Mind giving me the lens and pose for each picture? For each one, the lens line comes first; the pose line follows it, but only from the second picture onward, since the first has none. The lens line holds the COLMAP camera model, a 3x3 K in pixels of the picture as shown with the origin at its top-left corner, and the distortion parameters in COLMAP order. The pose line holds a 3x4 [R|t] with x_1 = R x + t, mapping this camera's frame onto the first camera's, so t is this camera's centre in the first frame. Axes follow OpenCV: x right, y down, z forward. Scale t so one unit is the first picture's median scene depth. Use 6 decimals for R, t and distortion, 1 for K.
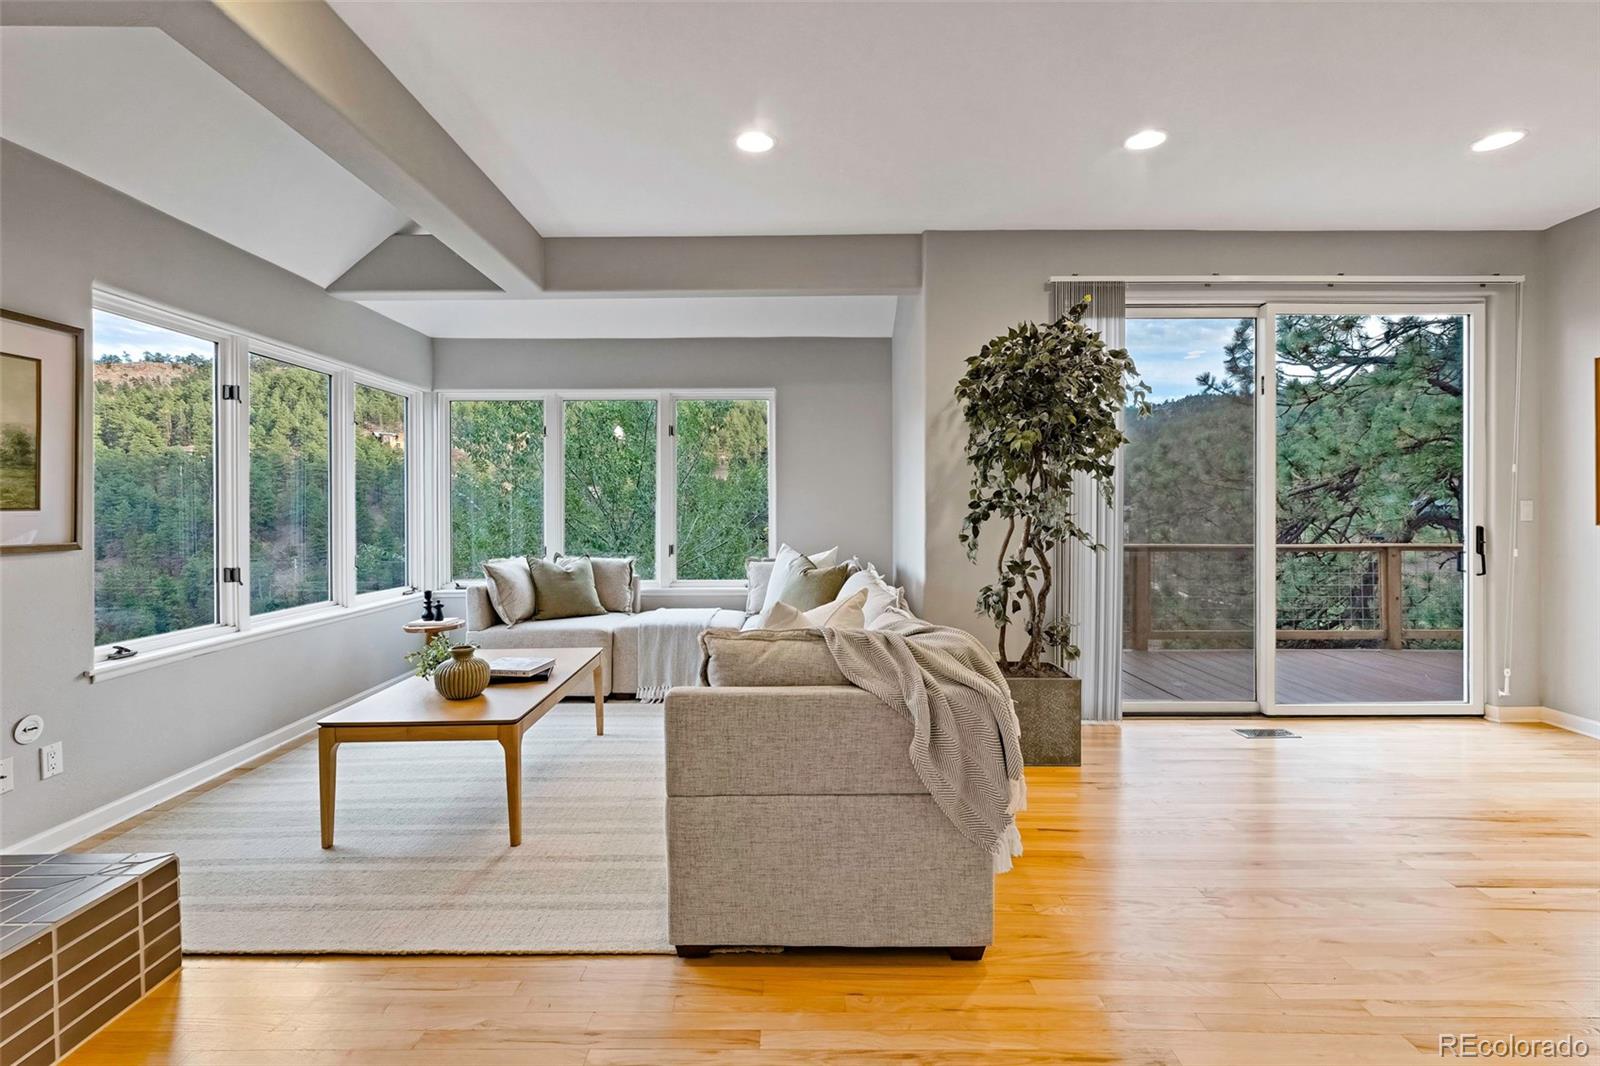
lens RADIAL K [[713.5, 0, 786.3], [0, 713.5, 515.1], [0, 0, 1]] dist [0.001646, -0.002544]
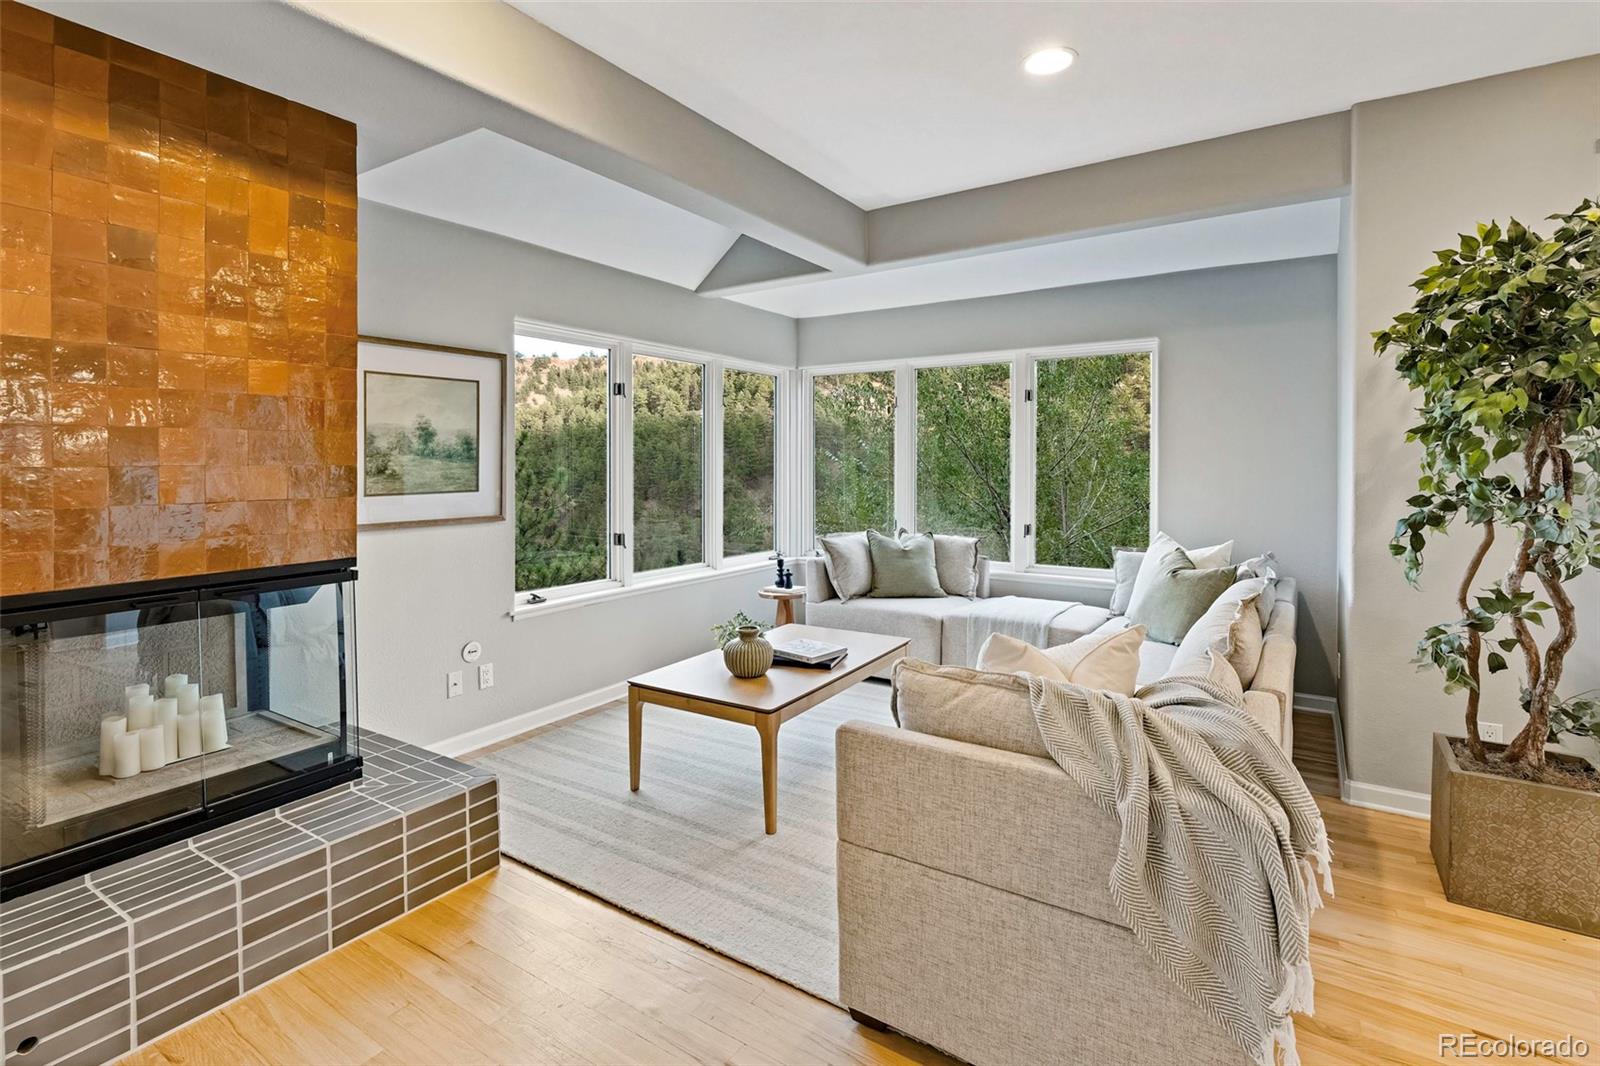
lens RADIAL K [[751.0, 0, 784.9], [0, 751.0, 470.5], [0, 0, 1]] dist [-0.003357, -0.000837]
pose [[0.833125, 0.010997, -0.552975, 0.192862], [-0.009844, 0.999939, 0.005054, -0.050406], [0.552997, 0.001233, 0.833183, 0.107905]]
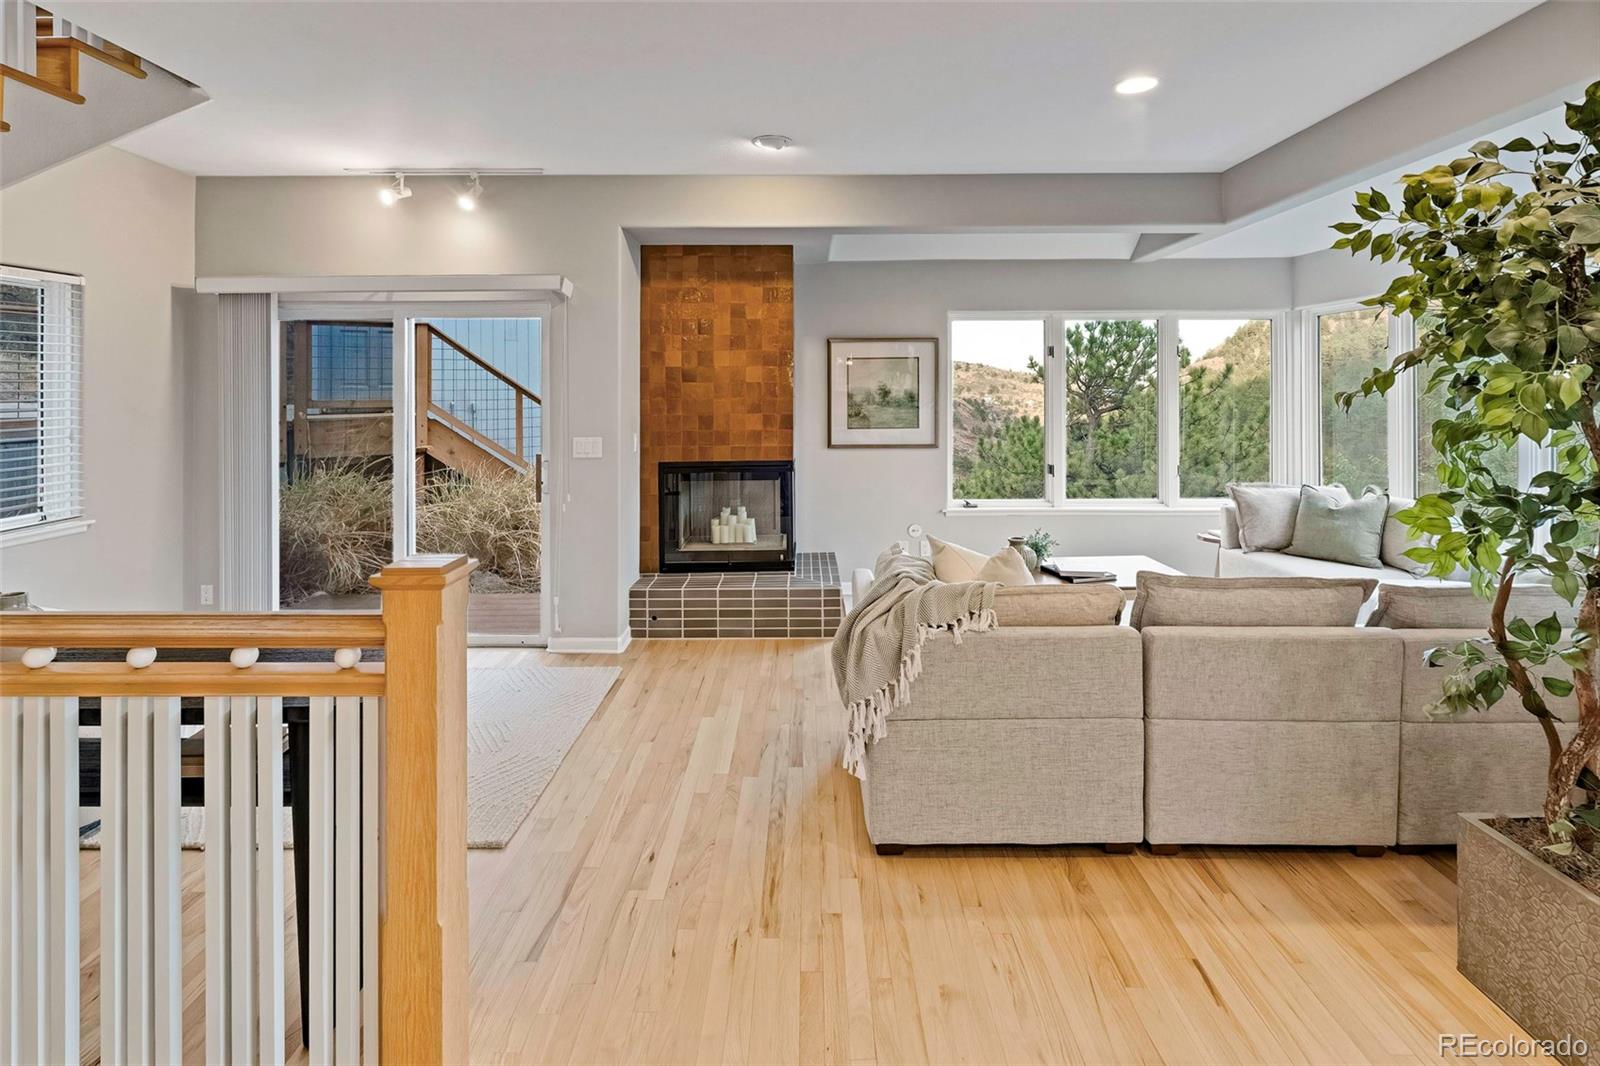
lens RADIAL K [[746.9, 0, 818.8], [0, 746.9, 384.4], [0, 0, 1]] dist [0.003351, 0.000058]
pose [[0.013463, -0.002281, -0.999907, 0.986316], [-0.006869, 0.999974, -0.002373, -0.109260], [0.999886, 0.006901, 0.013447, 0.566235]]
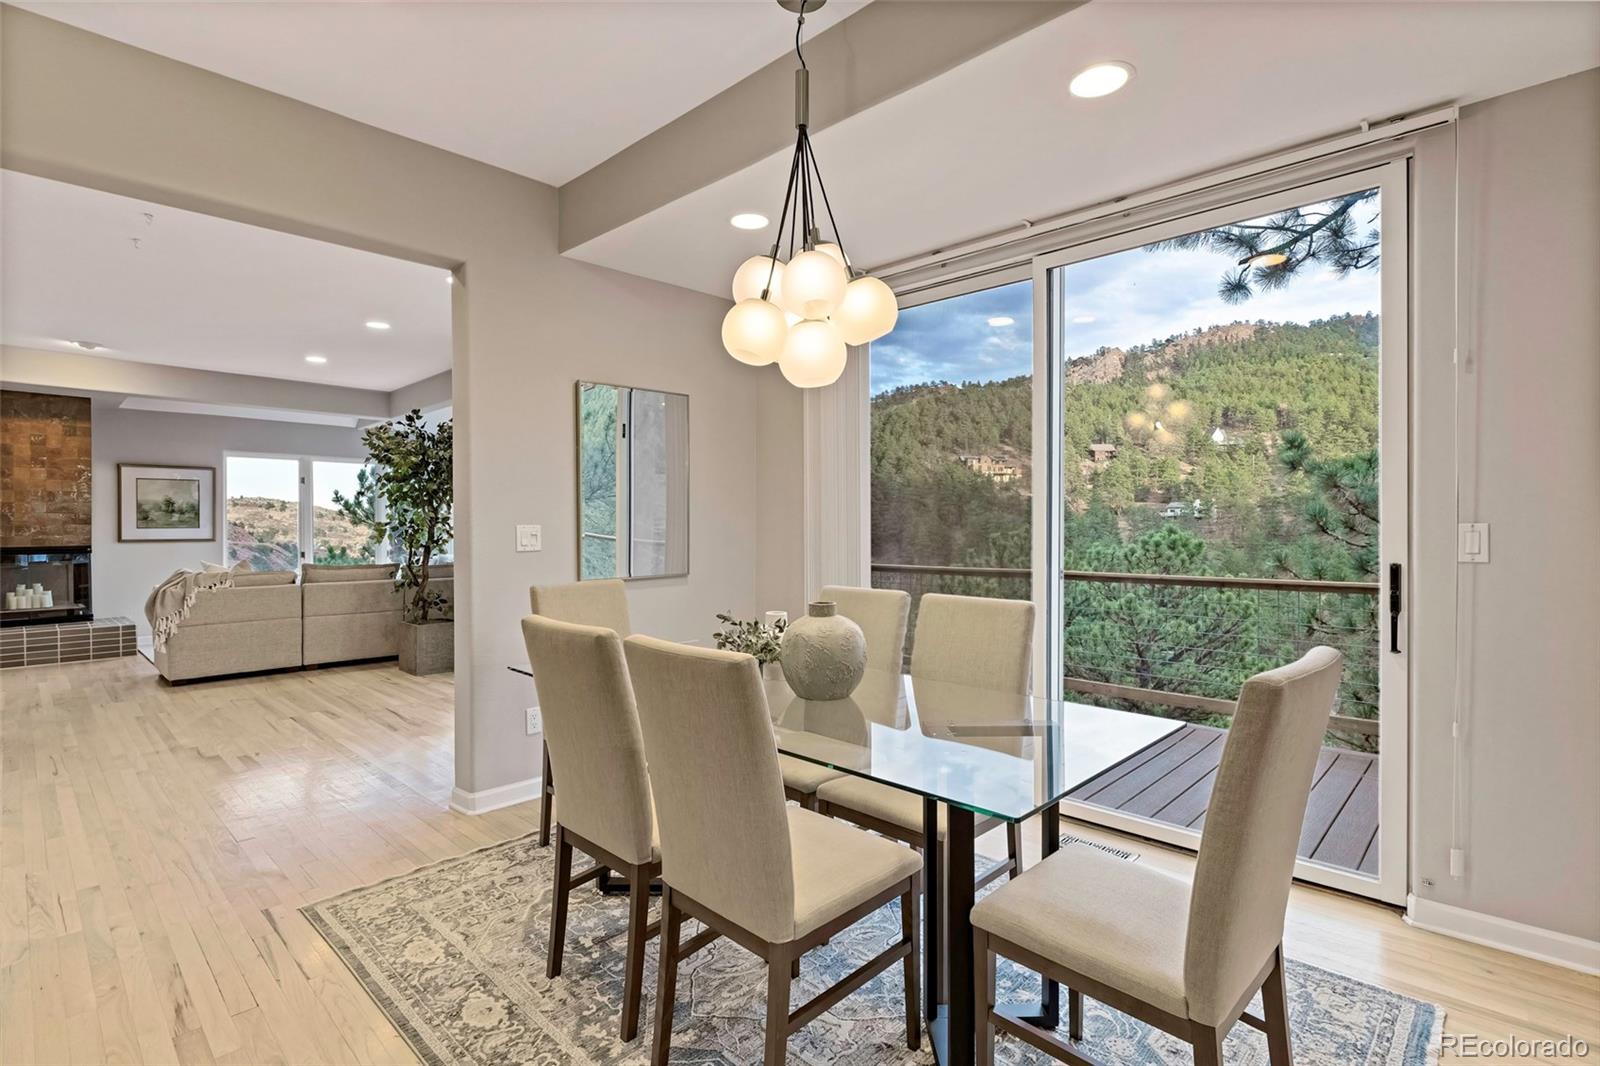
lens RADIAL K [[748.5, 0, 768.5], [0, 748.5, 536.3], [0, 0, 1]] dist [-0.001998, 0.000009]
pose [[0.707851, 0.008617, -0.706309, 2.569609], [-0.007310, 0.999961, 0.004874, -0.003392], [0.706324, 0.001713, 0.707887, 0.370624]]
